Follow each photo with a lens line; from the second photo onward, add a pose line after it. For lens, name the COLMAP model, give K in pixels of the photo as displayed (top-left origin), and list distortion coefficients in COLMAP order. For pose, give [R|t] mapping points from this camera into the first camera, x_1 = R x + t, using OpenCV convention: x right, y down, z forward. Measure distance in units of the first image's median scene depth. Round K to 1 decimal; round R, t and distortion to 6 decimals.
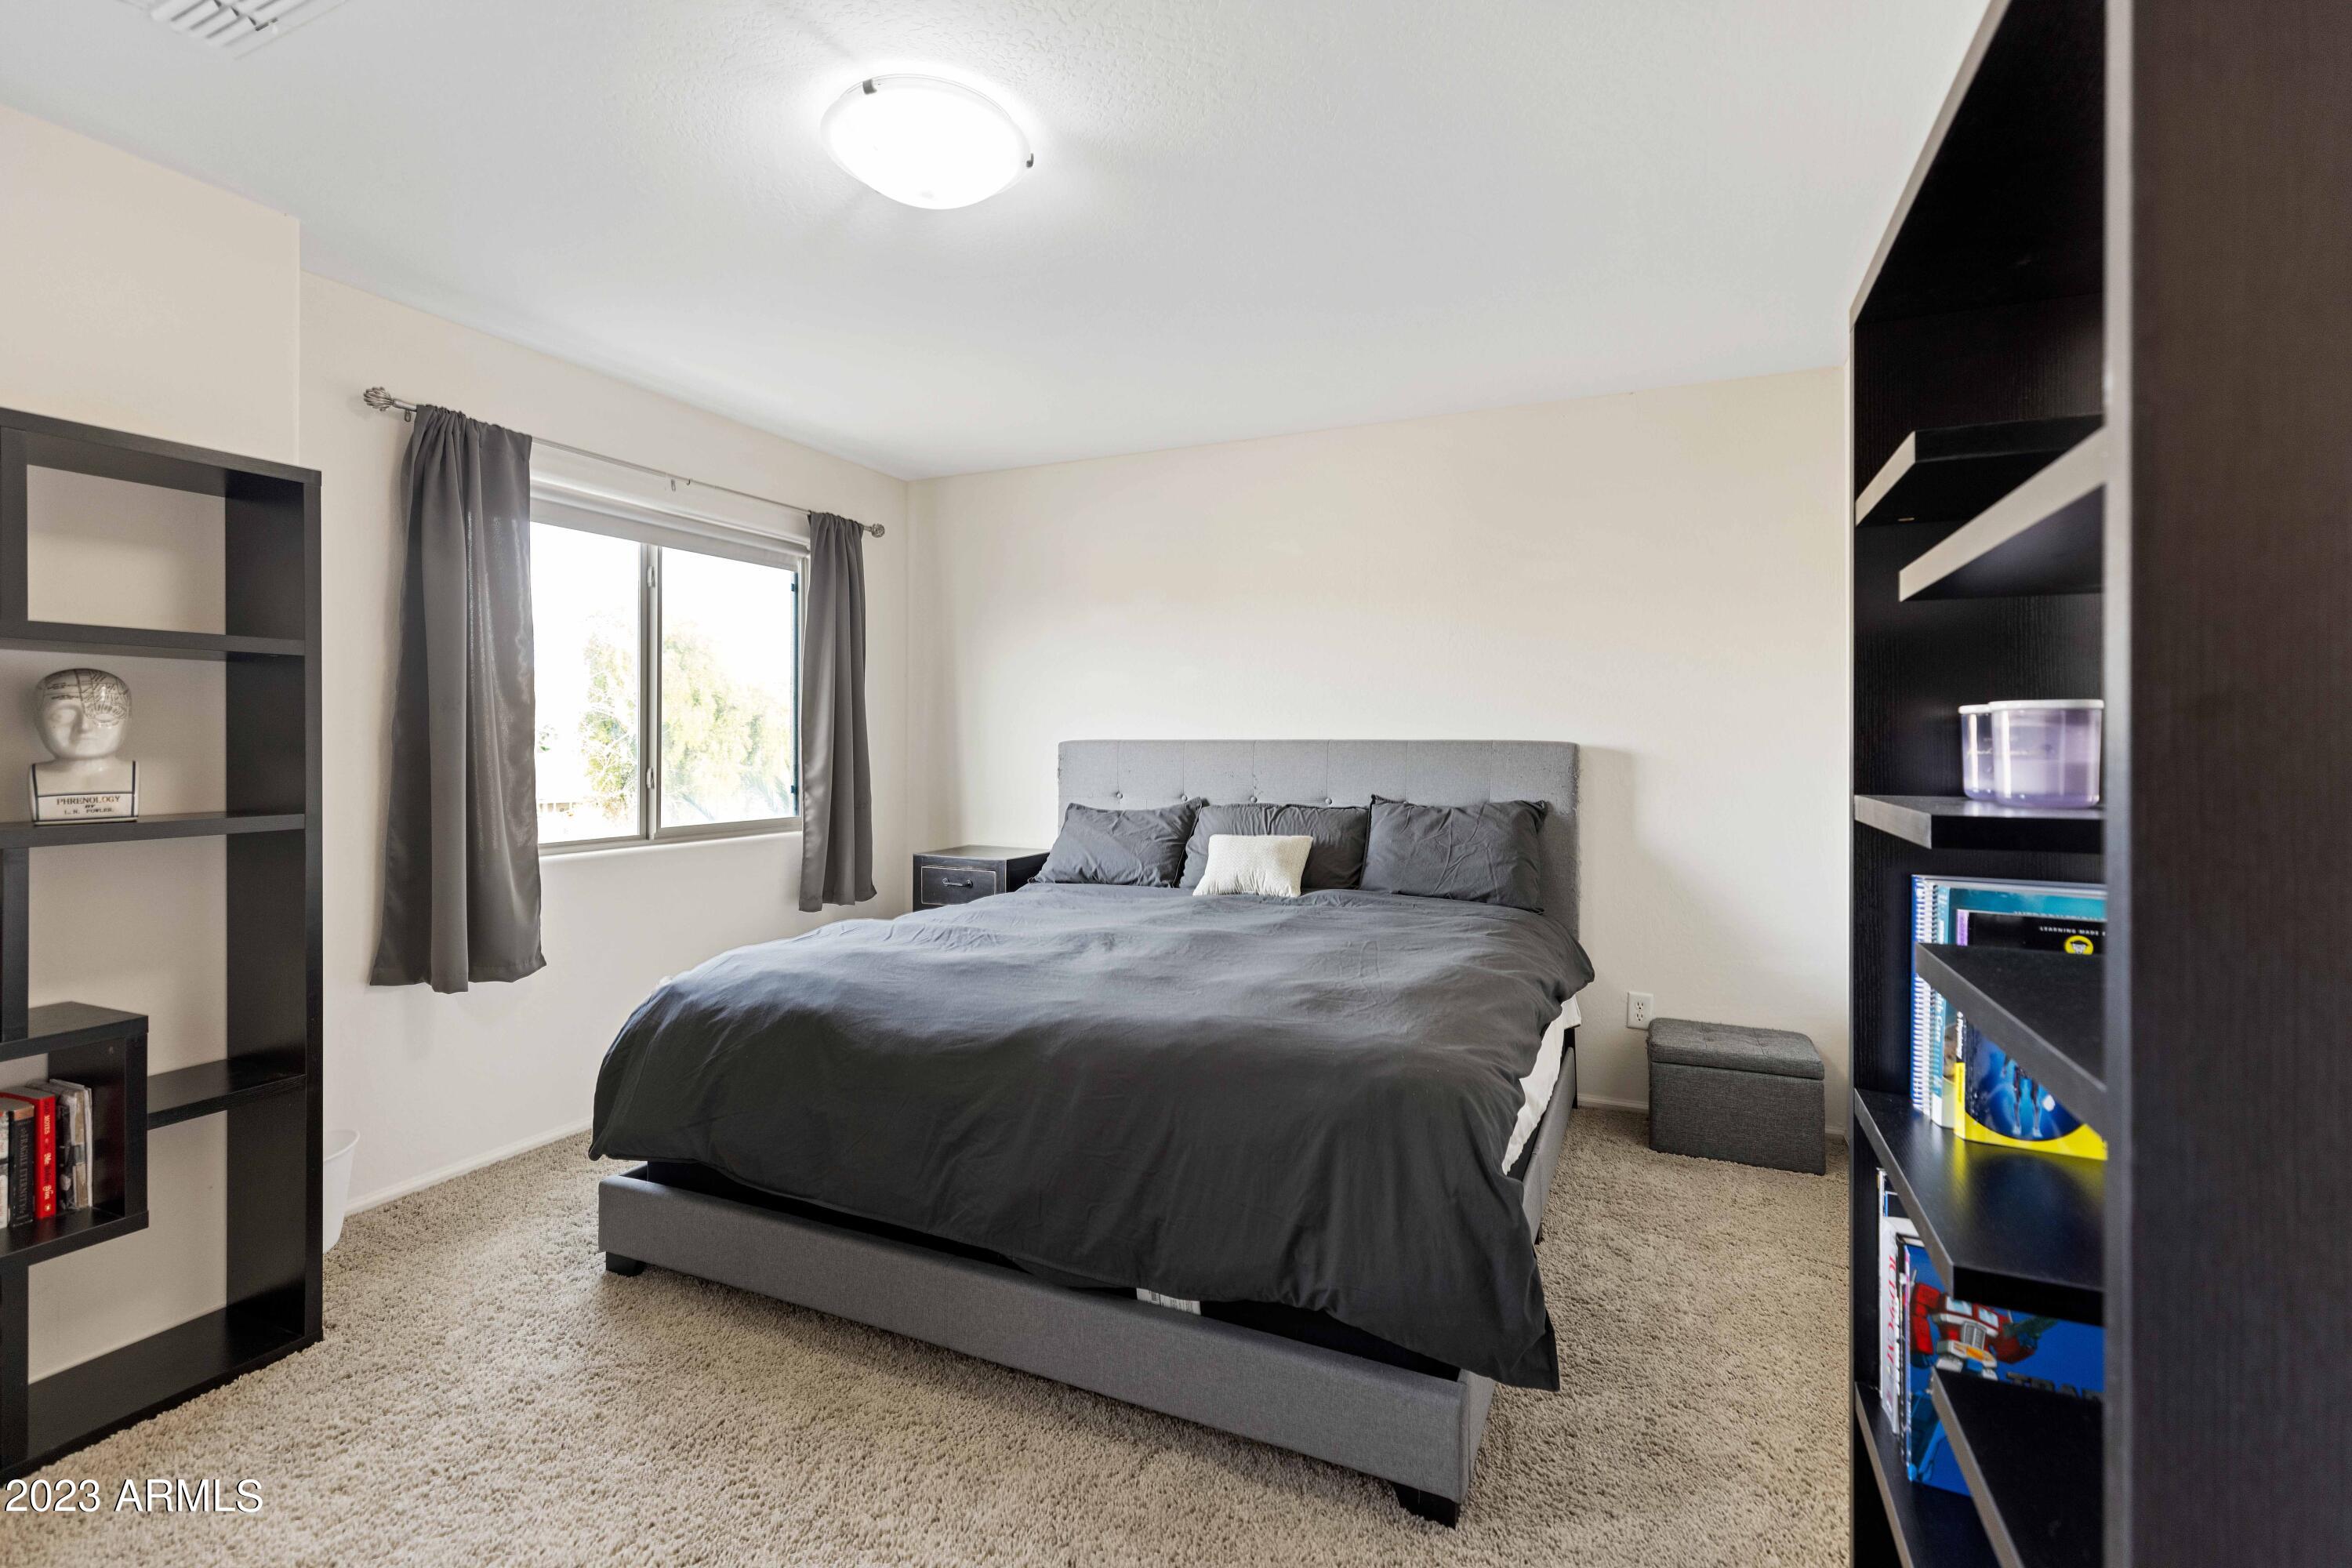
lens RADIAL K [[1049.6, 0, 1169.3], [0, 1049.6, 761.1], [0, 0, 1]] dist [0.004409, 0.000661]
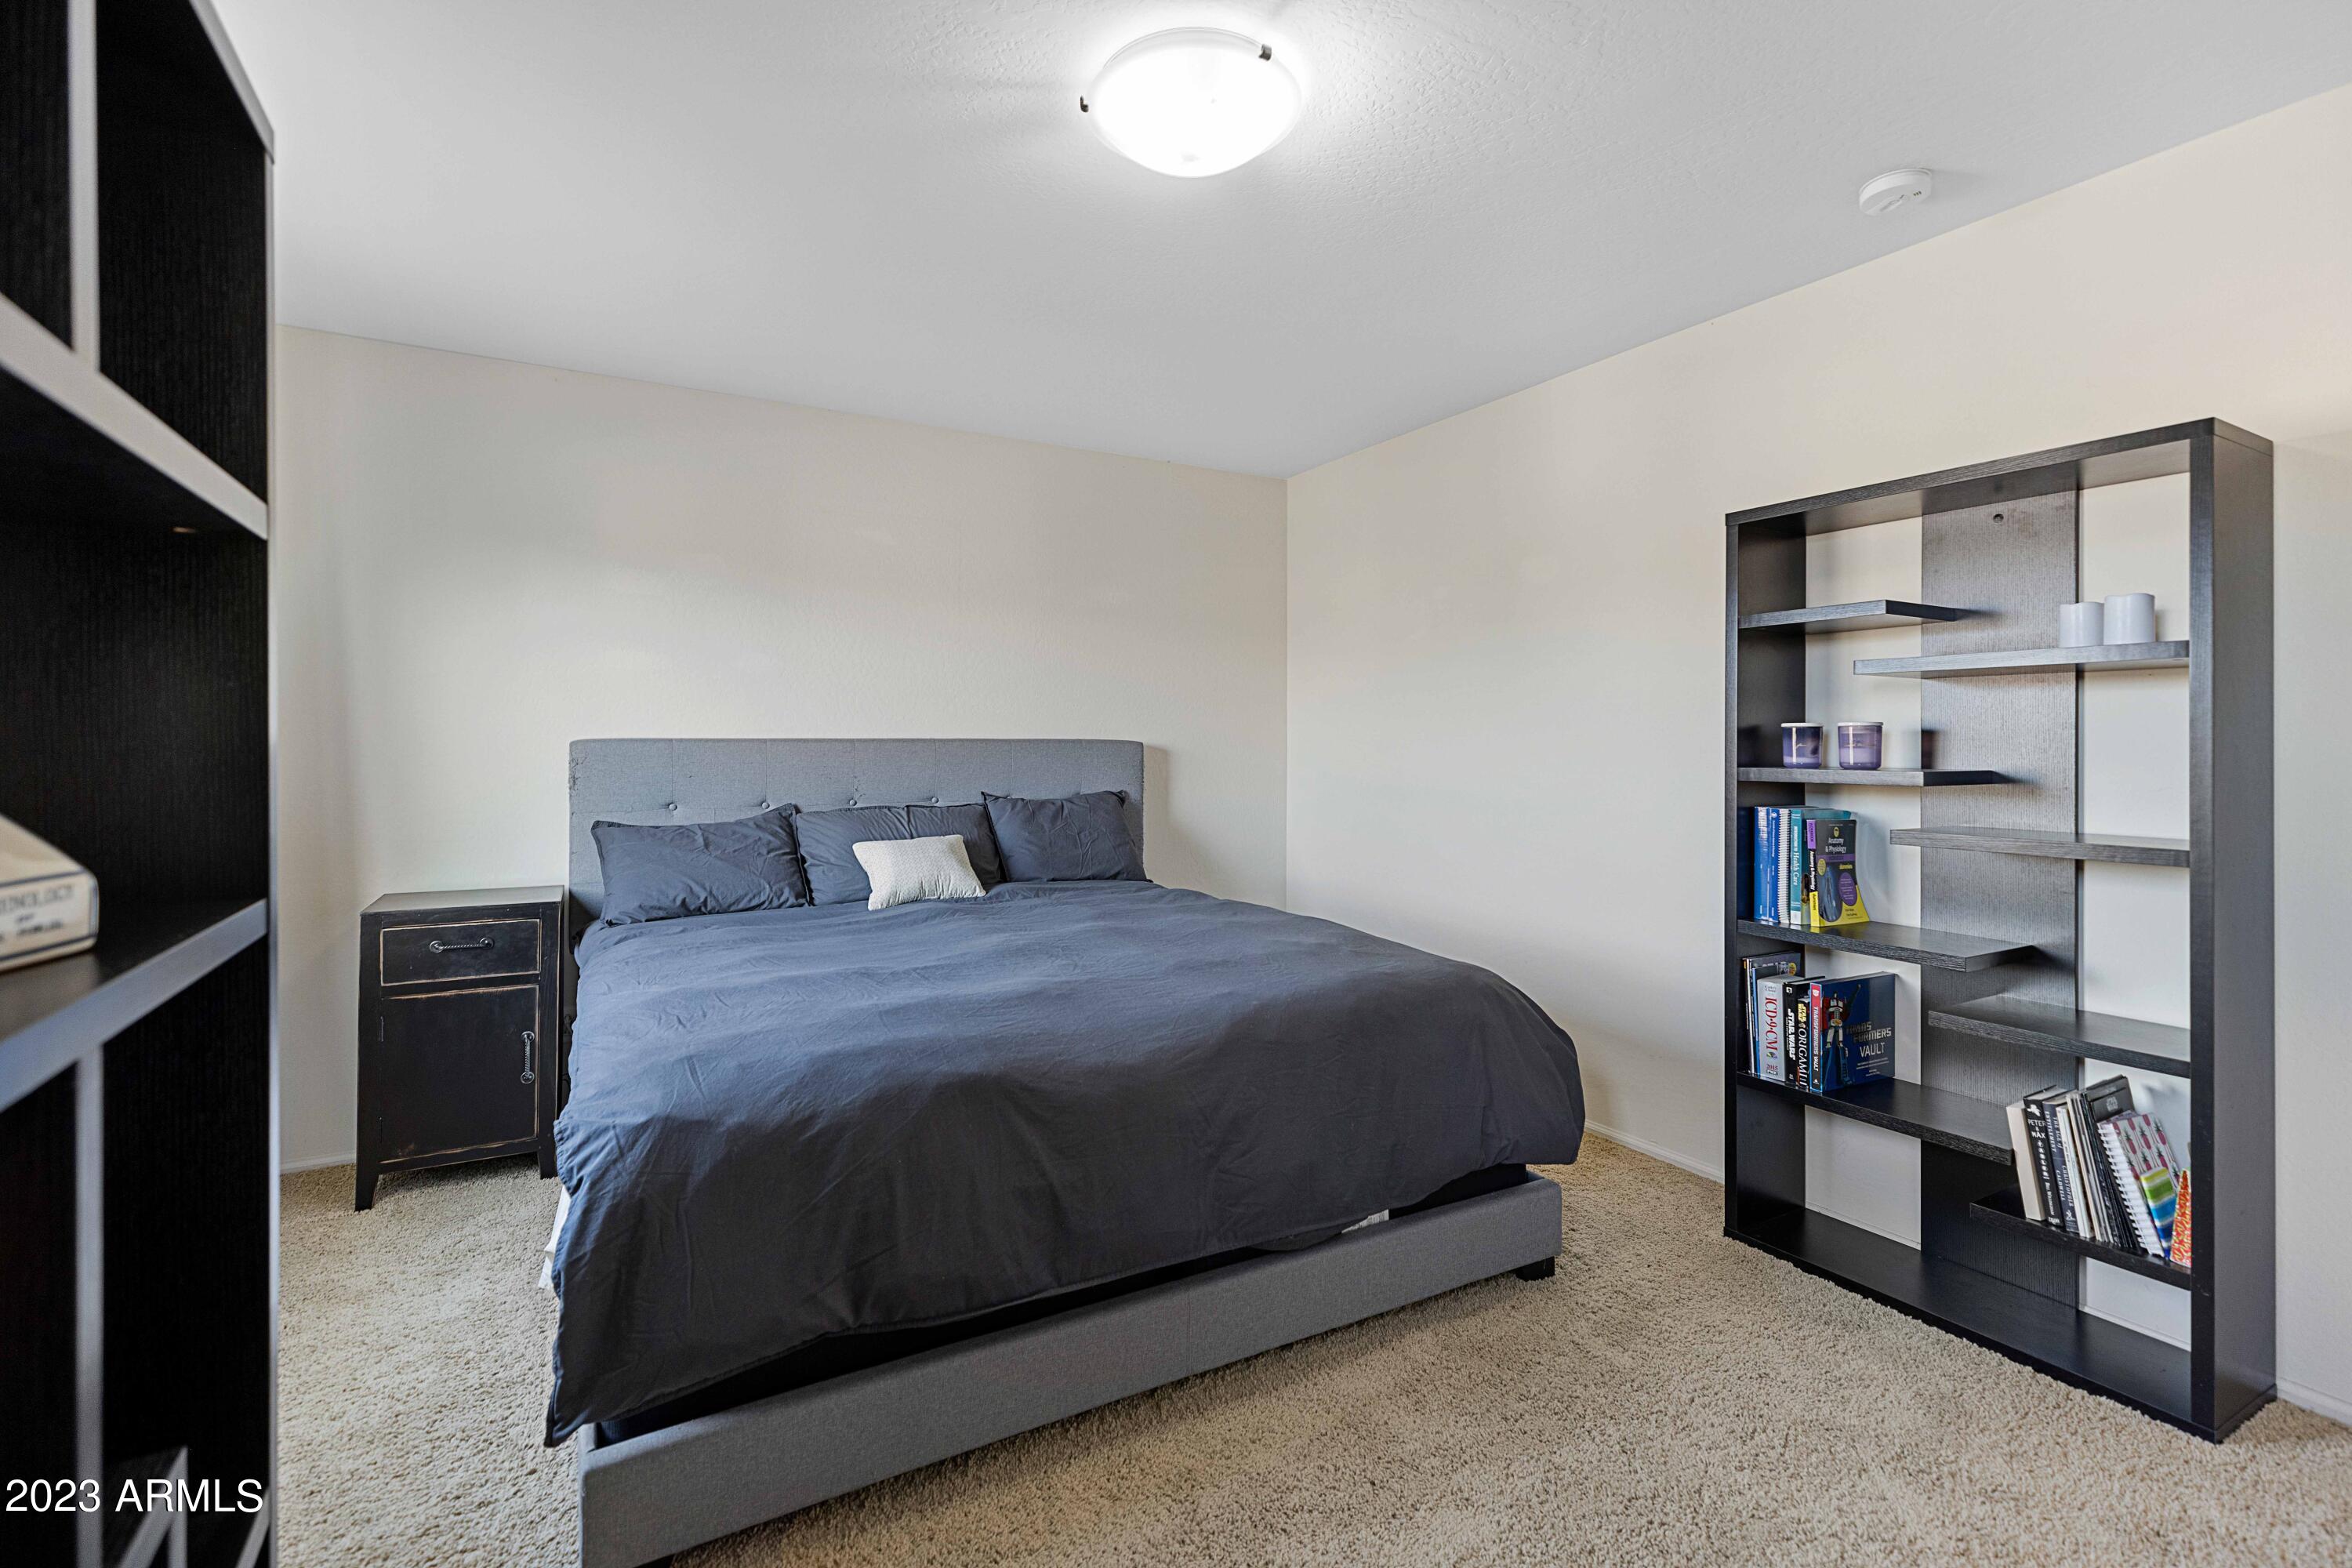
lens RADIAL K [[1049.6, 0, 1169.3], [0, 1049.6, 761.1], [0, 0, 1]] dist [0.004409, 0.000661]
pose [[0.597765, -0.015946, 0.801512, -0.551241], [0.015284, 0.999847, 0.008493, -0.003930], [-0.801525, 0.007173, 0.597918, 0.249415]]
